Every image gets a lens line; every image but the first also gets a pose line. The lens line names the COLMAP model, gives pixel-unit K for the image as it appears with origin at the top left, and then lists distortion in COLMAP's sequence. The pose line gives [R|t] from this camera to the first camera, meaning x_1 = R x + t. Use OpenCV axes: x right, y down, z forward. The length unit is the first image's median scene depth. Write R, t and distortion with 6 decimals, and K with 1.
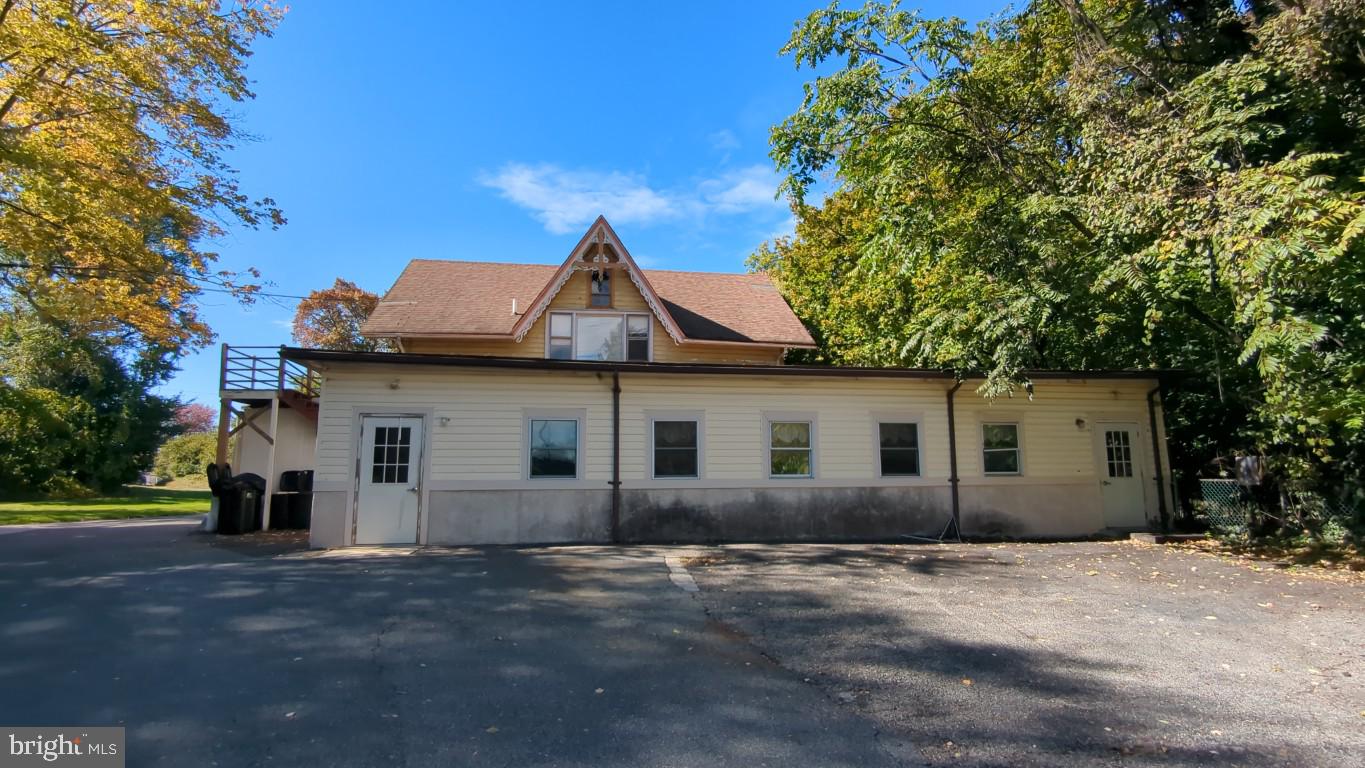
lens RADIAL K [[662.3, 0, 682.5], [0, 662.3, 384.0], [0, 0, 1]] dist [0.007303, -0.000156]
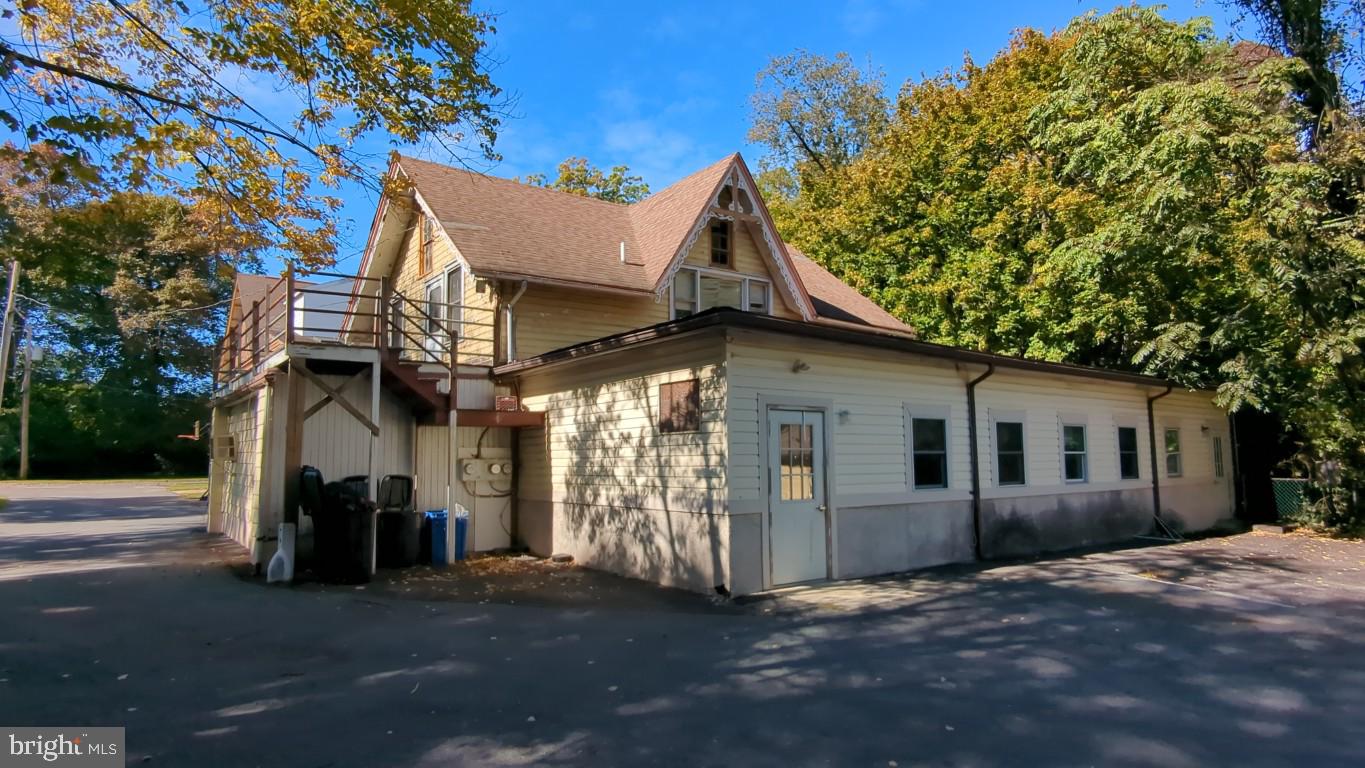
lens RADIAL K [[762.7, 0, 682.5], [0, 762.7, 384.0], [0, 0, 1]] dist [-0.005212, -0.000852]
pose [[0.890255, 0.046817, 0.453049, -0.876691], [-0.067296, 0.997306, 0.029181, 0.004042], [-0.450463, -0.056467, 0.891008, 0.282640]]
